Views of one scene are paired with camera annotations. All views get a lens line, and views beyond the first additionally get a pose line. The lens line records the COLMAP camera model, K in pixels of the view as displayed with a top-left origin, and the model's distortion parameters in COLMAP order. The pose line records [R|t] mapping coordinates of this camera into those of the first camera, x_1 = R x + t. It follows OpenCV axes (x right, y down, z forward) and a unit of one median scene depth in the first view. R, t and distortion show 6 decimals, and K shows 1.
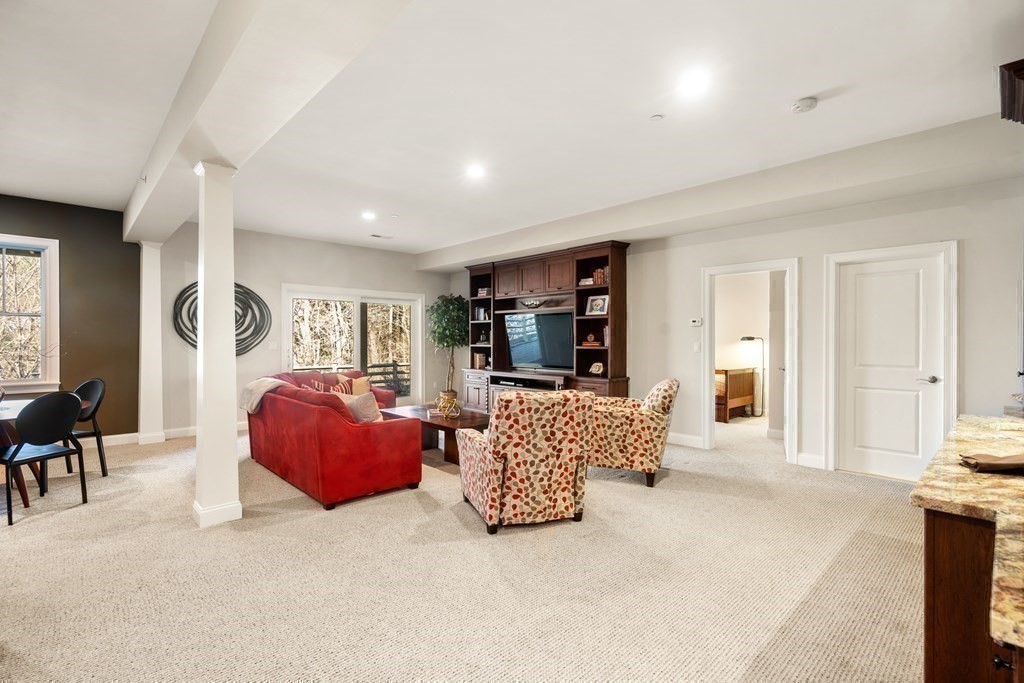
lens RADIAL K [[470.4, 0, 514.0], [0, 470.4, 341.7], [0, 0, 1]] dist [-0.001018, 0.002101]
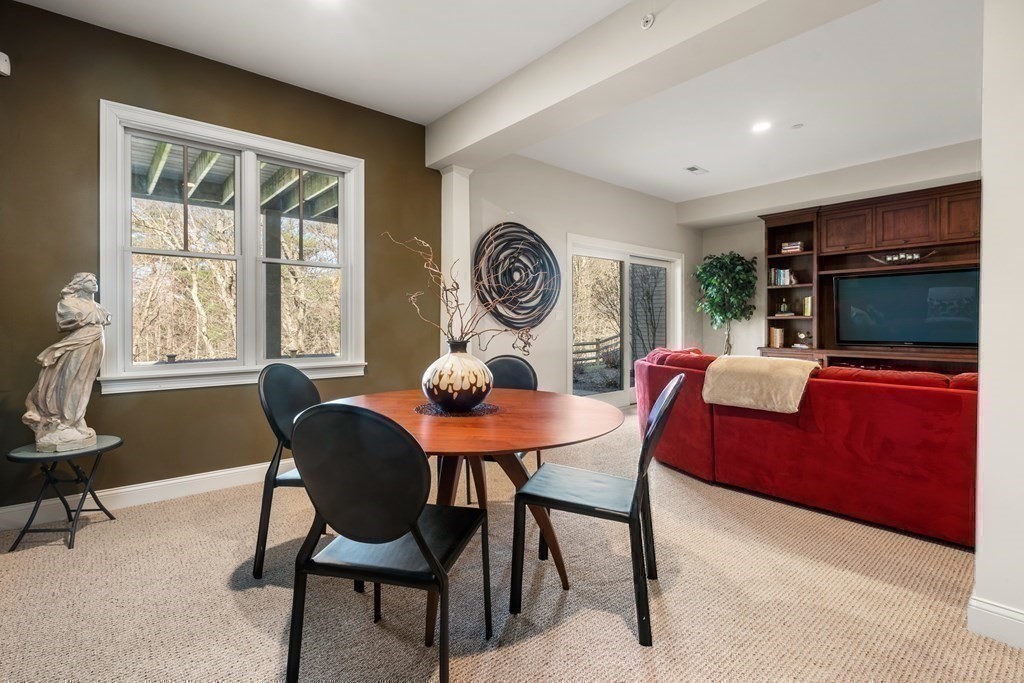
lens RADIAL K [[470.4, 0, 508.0], [0, 470.4, 332.9], [0, 0, 1]] dist [-0.001018, 0.002101]
pose [[0.998588, -0.004646, -0.052916, -0.492341], [0.005015, 0.999964, 0.006850, 0.026221], [0.052882, -0.007106, 0.998575, 0.213204]]
